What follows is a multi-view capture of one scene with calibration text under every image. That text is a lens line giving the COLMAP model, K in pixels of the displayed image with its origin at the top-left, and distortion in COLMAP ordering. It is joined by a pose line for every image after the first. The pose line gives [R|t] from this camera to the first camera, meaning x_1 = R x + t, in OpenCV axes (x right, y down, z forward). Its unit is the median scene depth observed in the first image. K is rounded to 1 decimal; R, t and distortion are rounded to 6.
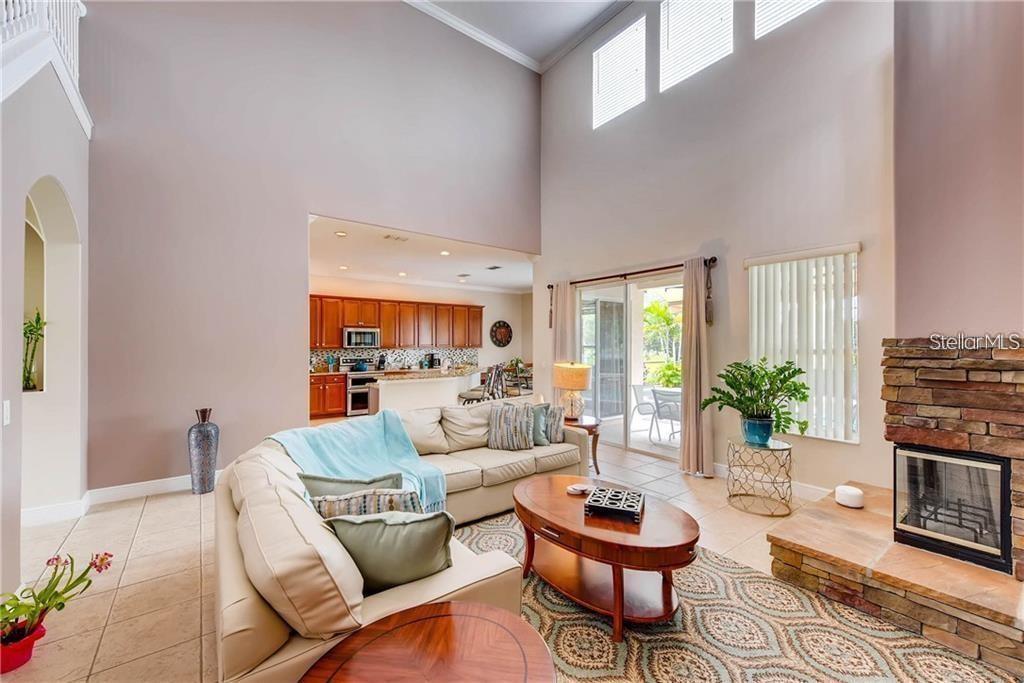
lens RADIAL K [[406.3, 0, 512.0], [0, 406.3, 341.5], [0, 0, 1]] dist [0.000288, 0.000000]
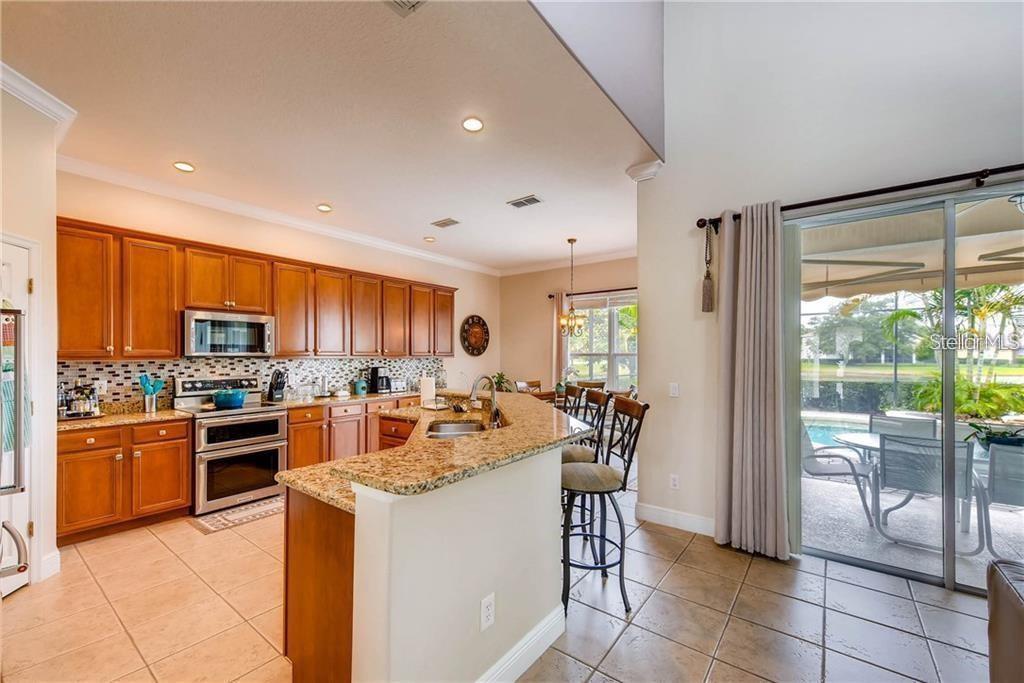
lens RADIAL K [[416.9, 0, 511.9], [0, 416.9, 354.7], [0, 0, 1]] dist [0.000438, -0.000022]
pose [[0.963742, 0.000222, 0.266837, -0.182305], [-0.001412, 0.999990, 0.004270, 0.010778], [-0.266834, -0.004492, 0.963732, 0.441377]]
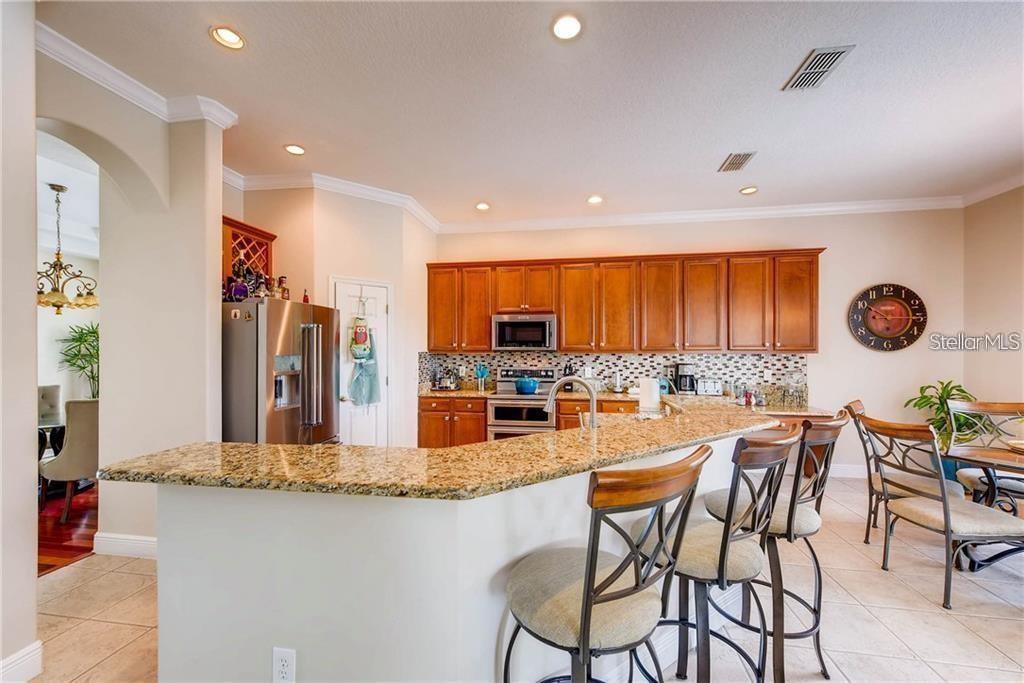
lens RADIAL K [[403.3, 0, 512.2], [0, 403.3, 348.3], [0, 0, 1]] dist [0.000826, 0.000092]
pose [[0.676092, -0.002914, -0.736811, 0.020342], [0.004284, 0.999991, -0.000024, 0.011959], [0.736804, -0.003141, 0.676099, 0.591507]]
